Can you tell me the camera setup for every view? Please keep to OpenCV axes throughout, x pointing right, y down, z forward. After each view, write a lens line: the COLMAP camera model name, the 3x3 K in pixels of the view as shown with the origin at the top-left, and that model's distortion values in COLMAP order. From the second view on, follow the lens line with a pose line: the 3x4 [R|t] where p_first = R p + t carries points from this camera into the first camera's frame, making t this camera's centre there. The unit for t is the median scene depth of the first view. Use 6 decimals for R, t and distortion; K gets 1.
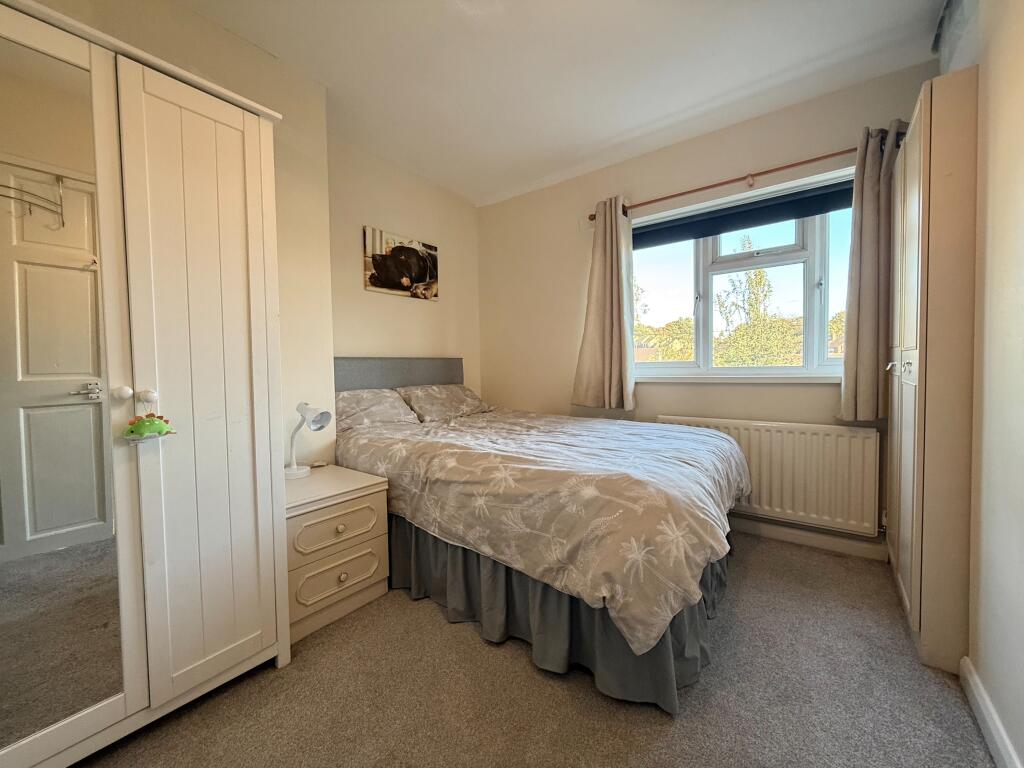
lens RADIAL K [[408.6, 0, 510.3], [0, 408.6, 386.0], [0, 0, 1]] dist [-0.000777, 0.000775]
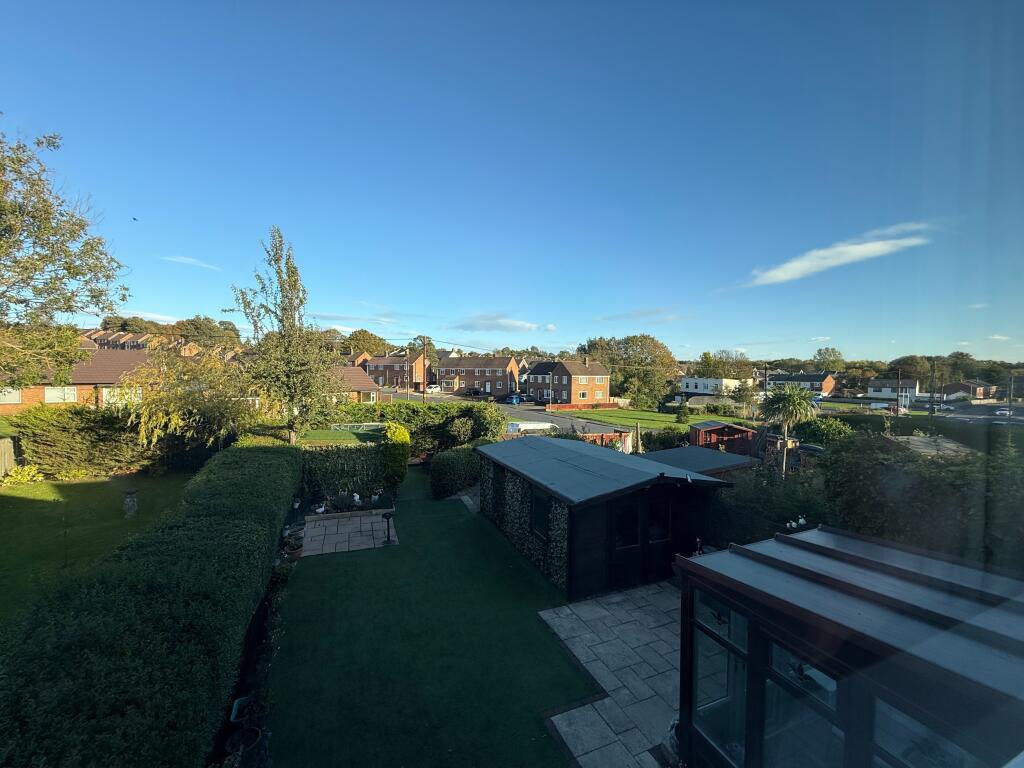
lens RADIAL K [[408.6, 0, 509.5], [0, 408.6, 389.3], [0, 0, 1]] dist [-0.000777, 0.000775]
pose [[0.502576, -0.015655, 0.864391, 0.093678], [0.025117, 0.999678, 0.003502, -0.028176], [-0.864168, 0.019951, 0.502807, 0.180244]]
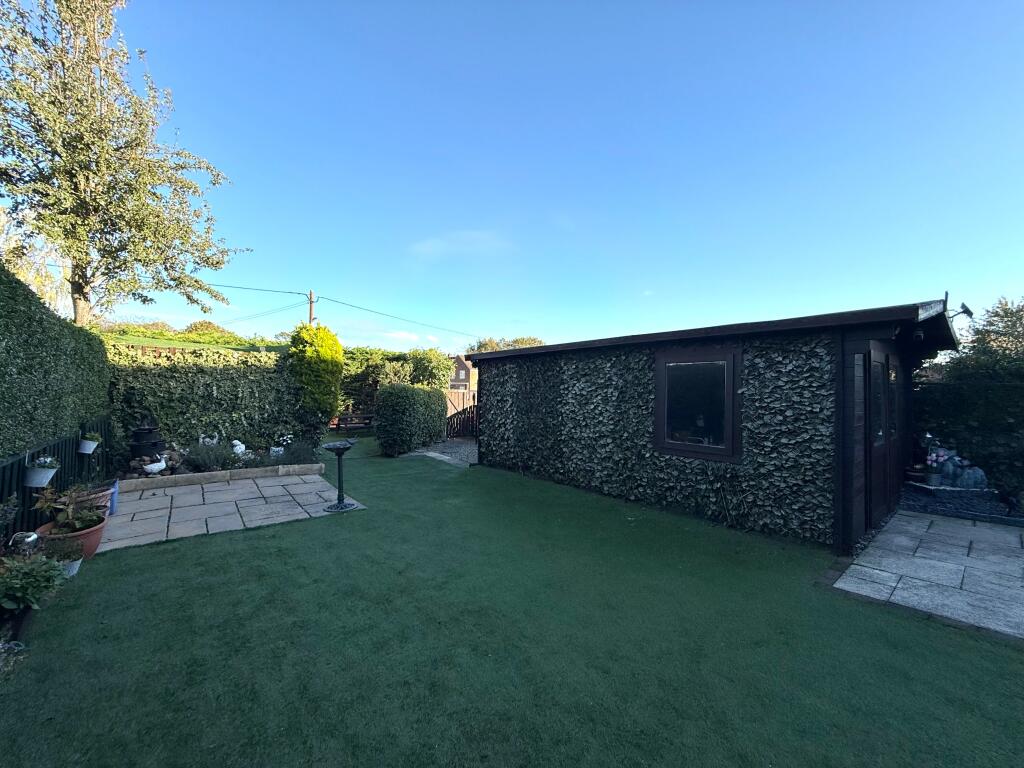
lens RADIAL K [[408.6, 0, 510.1], [0, 408.6, 387.2], [0, 0, 1]] dist [-0.000777, 0.000775]
pose [[0.222462, 0.015768, 0.974814, 0.308042], [0.032146, 0.999207, -0.023498, 0.149785], [-0.974411, 0.036564, 0.221779, 0.513962]]
